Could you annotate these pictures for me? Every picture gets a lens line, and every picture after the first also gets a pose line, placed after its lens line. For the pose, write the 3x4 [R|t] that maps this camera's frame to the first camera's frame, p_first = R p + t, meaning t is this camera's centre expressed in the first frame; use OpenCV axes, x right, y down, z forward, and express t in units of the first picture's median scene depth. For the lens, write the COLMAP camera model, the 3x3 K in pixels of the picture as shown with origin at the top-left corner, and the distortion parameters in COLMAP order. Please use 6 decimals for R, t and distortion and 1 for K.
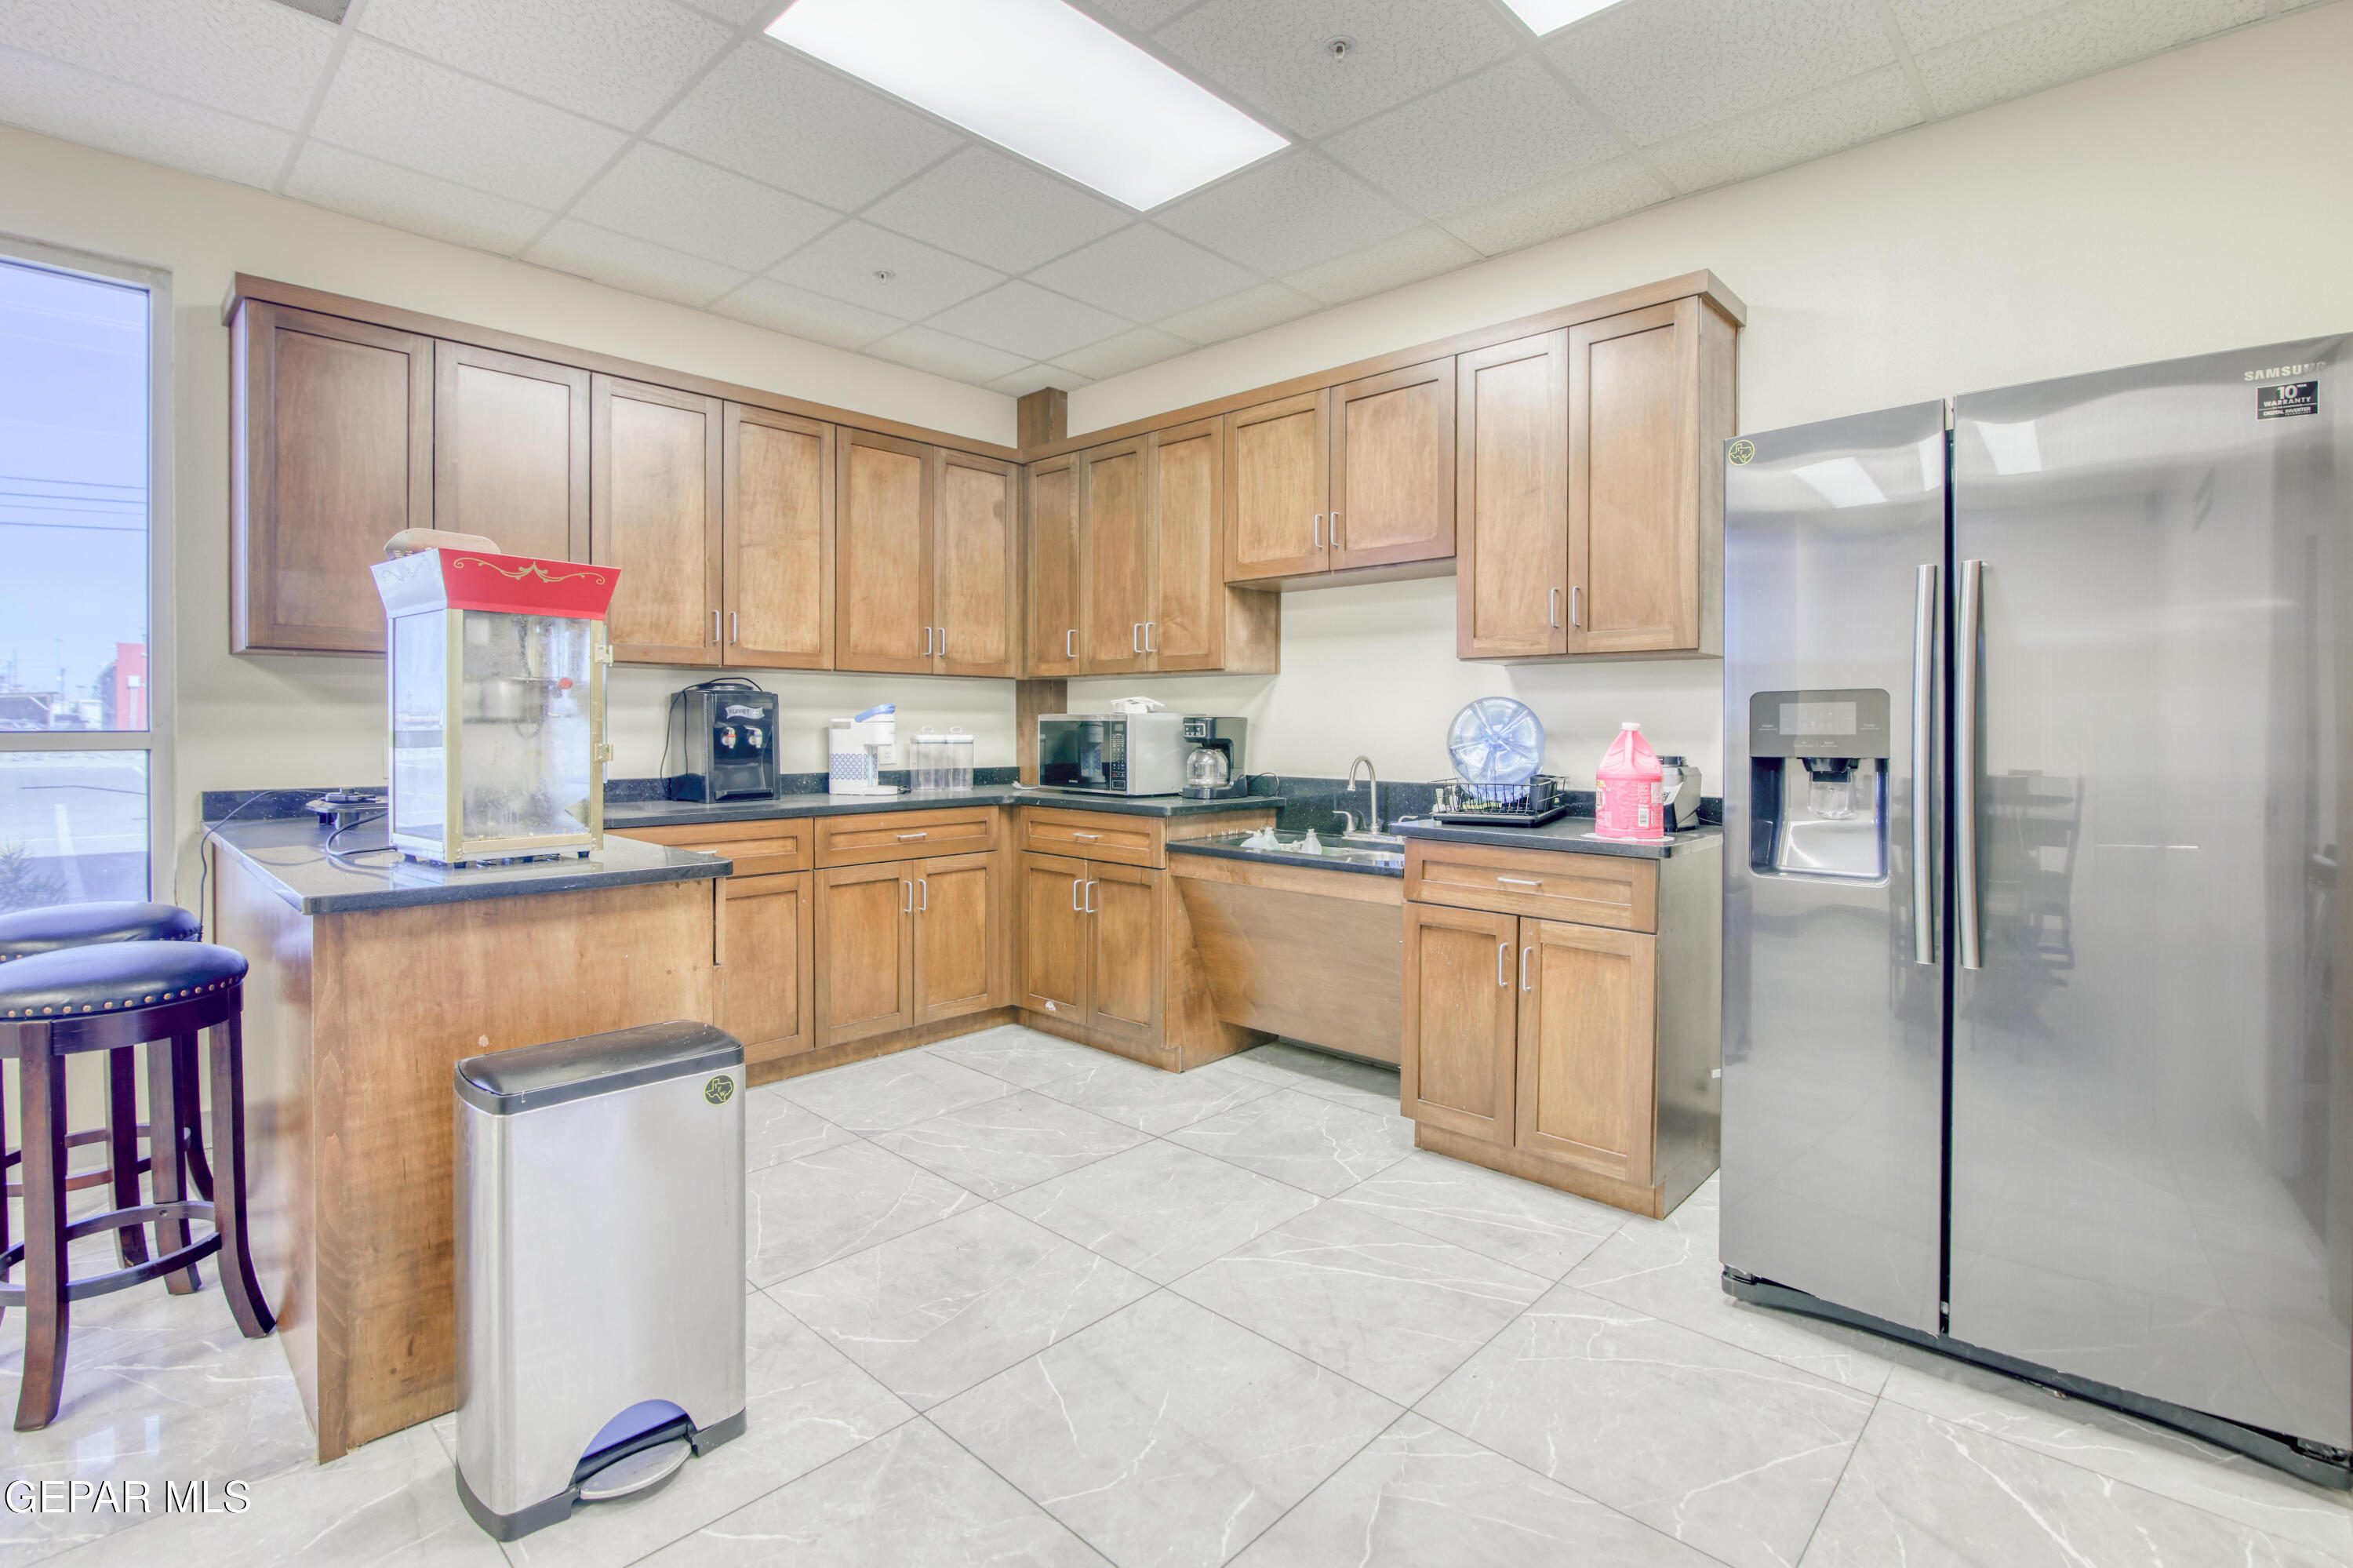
lens RADIAL K [[1096.2, 0, 1177.0], [0, 1096.2, 734.7], [0, 0, 1]] dist [-0.024003, -0.000185]
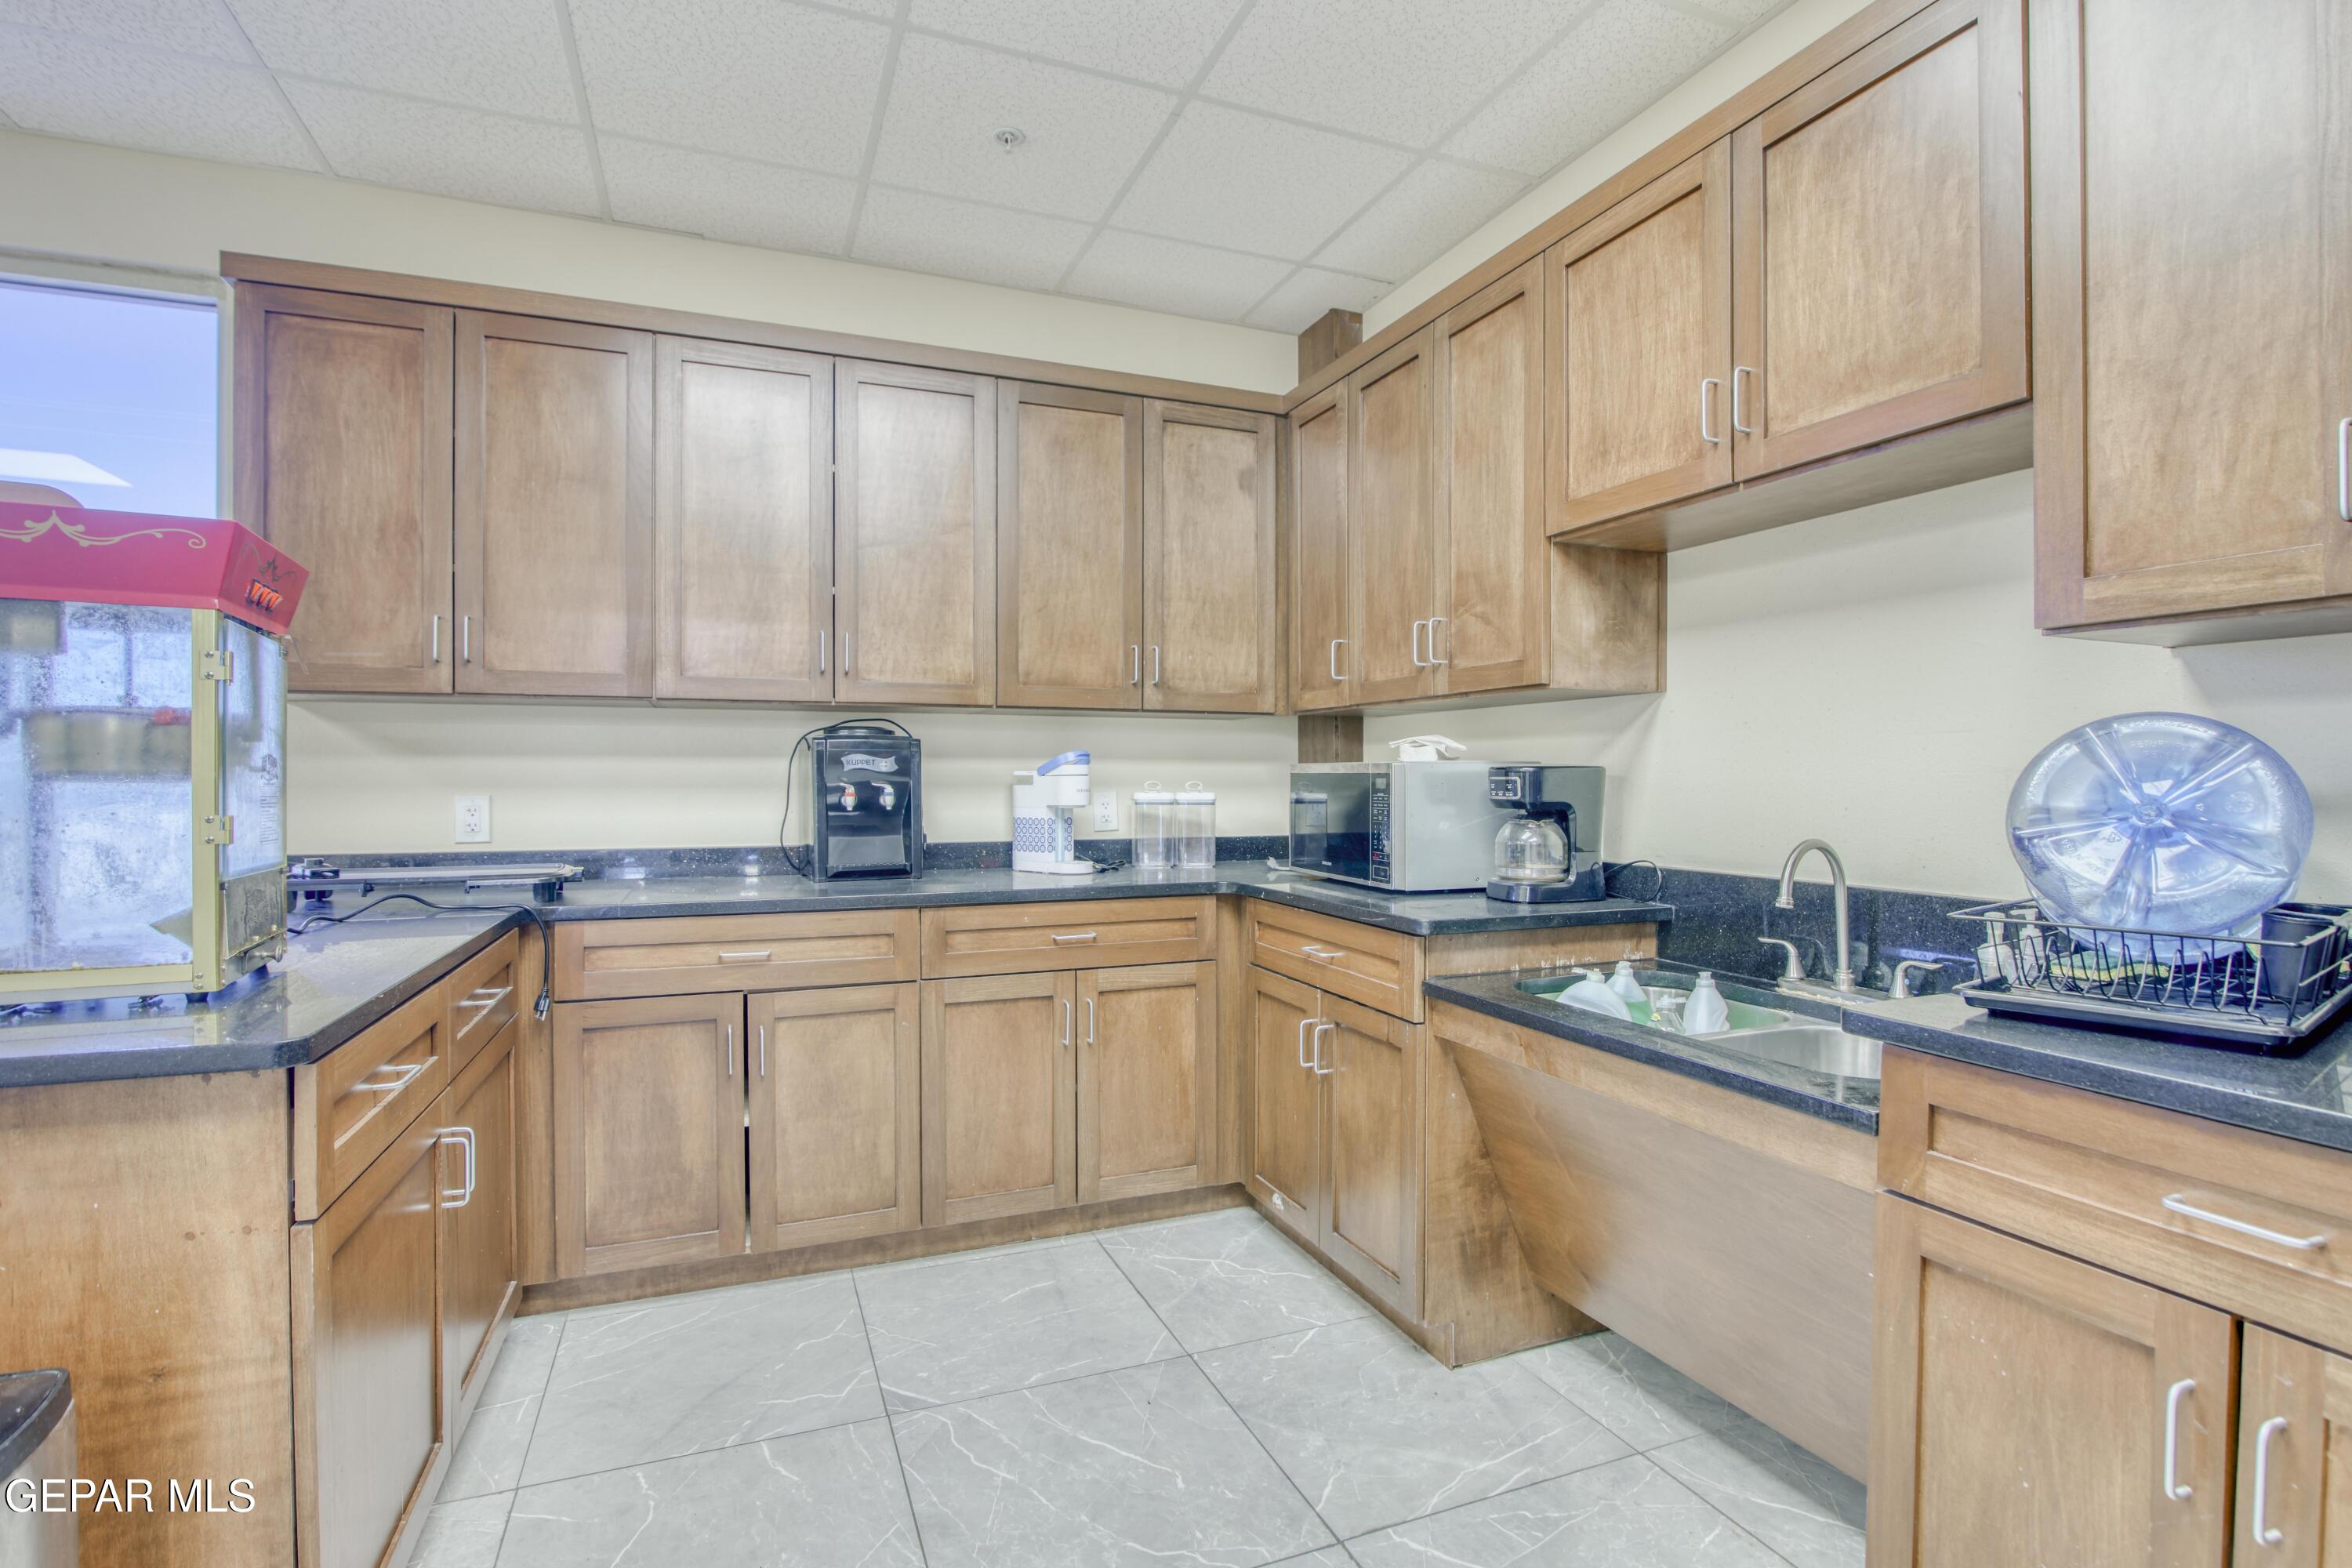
lens RADIAL K [[1093.6, 0, 1130.5], [0, 1093.6, 781.9], [0, 0, 1]] dist [-0.022019, 0.001175]
pose [[0.896000, 0.000521, -0.444055, 0.103844], [-0.002467, 0.999990, -0.003805, -0.004984], [0.444048, 0.004505, 0.895992, 0.383924]]
